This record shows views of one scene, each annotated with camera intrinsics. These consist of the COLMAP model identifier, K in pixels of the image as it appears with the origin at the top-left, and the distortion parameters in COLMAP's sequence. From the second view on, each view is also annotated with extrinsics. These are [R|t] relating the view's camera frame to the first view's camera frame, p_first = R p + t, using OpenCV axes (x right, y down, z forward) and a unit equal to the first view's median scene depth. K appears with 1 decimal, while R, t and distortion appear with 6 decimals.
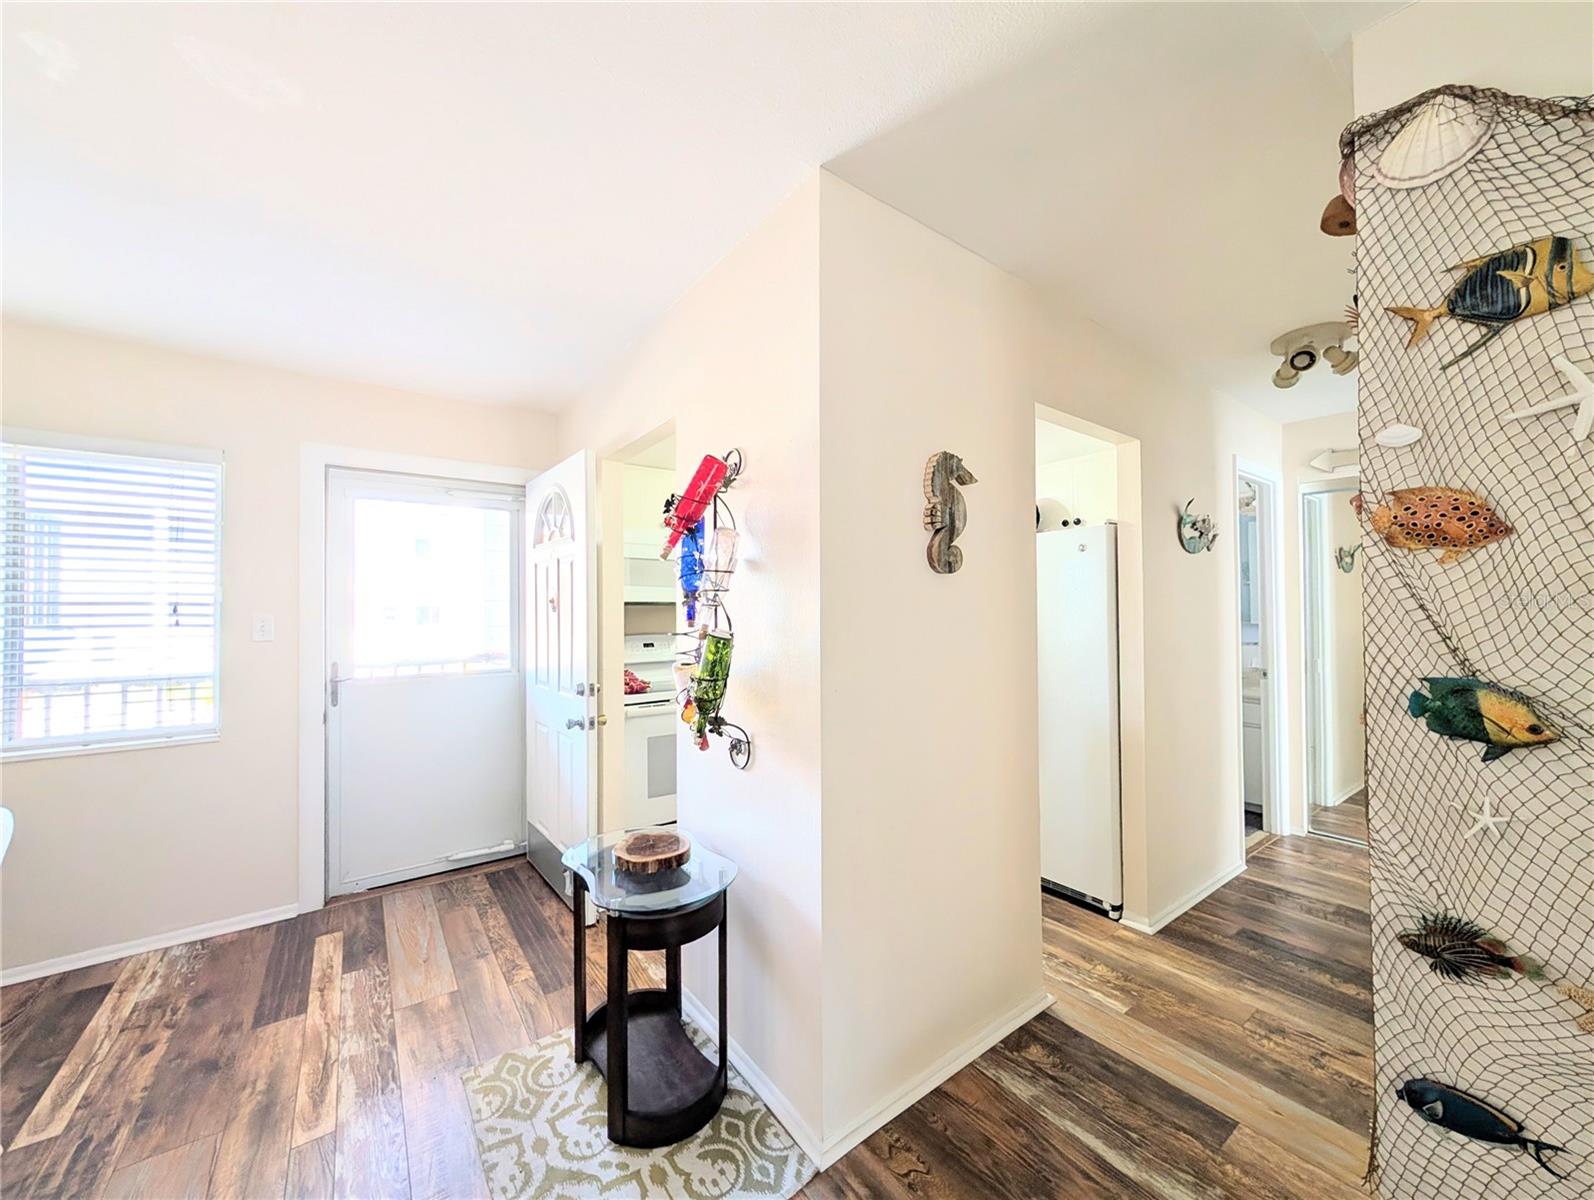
lens RADIAL K [[603.4, 0, 795.8], [0, 603.4, 601.4], [0, 0, 1]] dist [-0.001652, 0.000687]
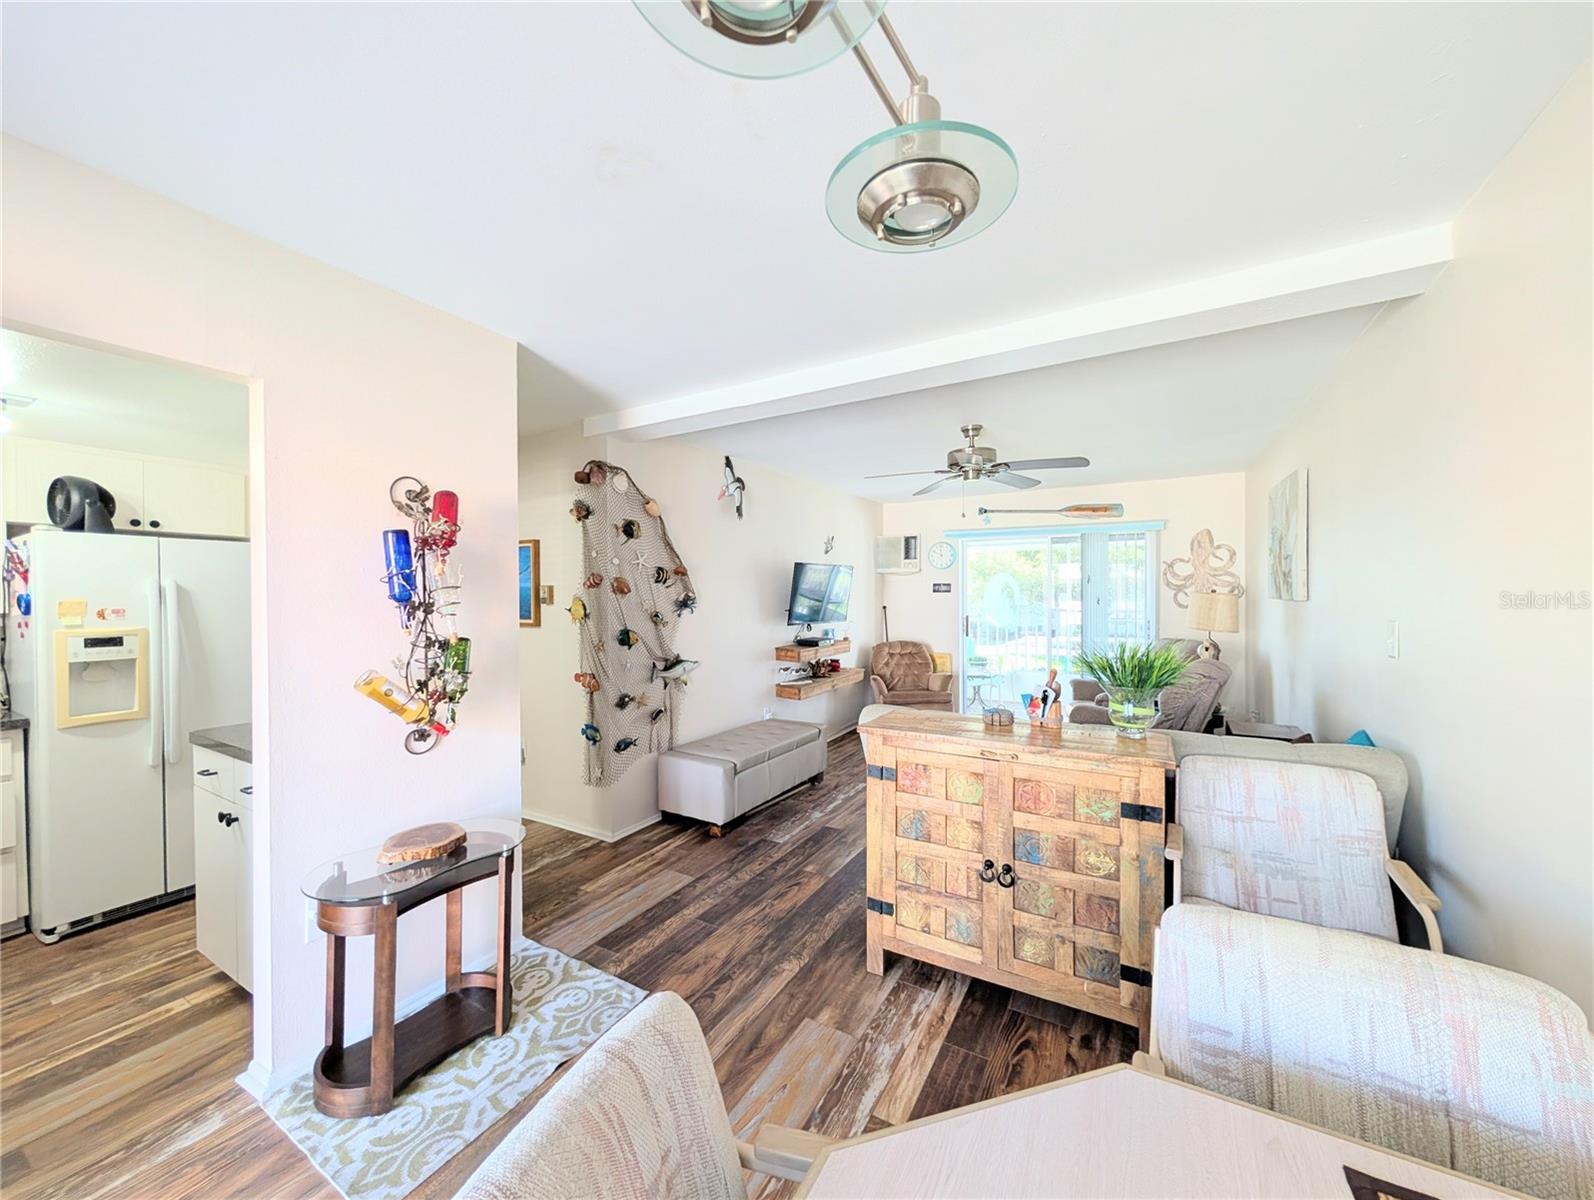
lens RADIAL K [[603.4, 0, 795.2], [0, 603.4, 600.6], [0, 0, 1]] dist [-0.001652, 0.000687]
pose [[-0.395000, 0.004894, 0.918668, -1.472453], [-0.003432, 0.999971, -0.006803, -0.015890], [-0.918675, -0.005840, -0.394972, 0.803448]]
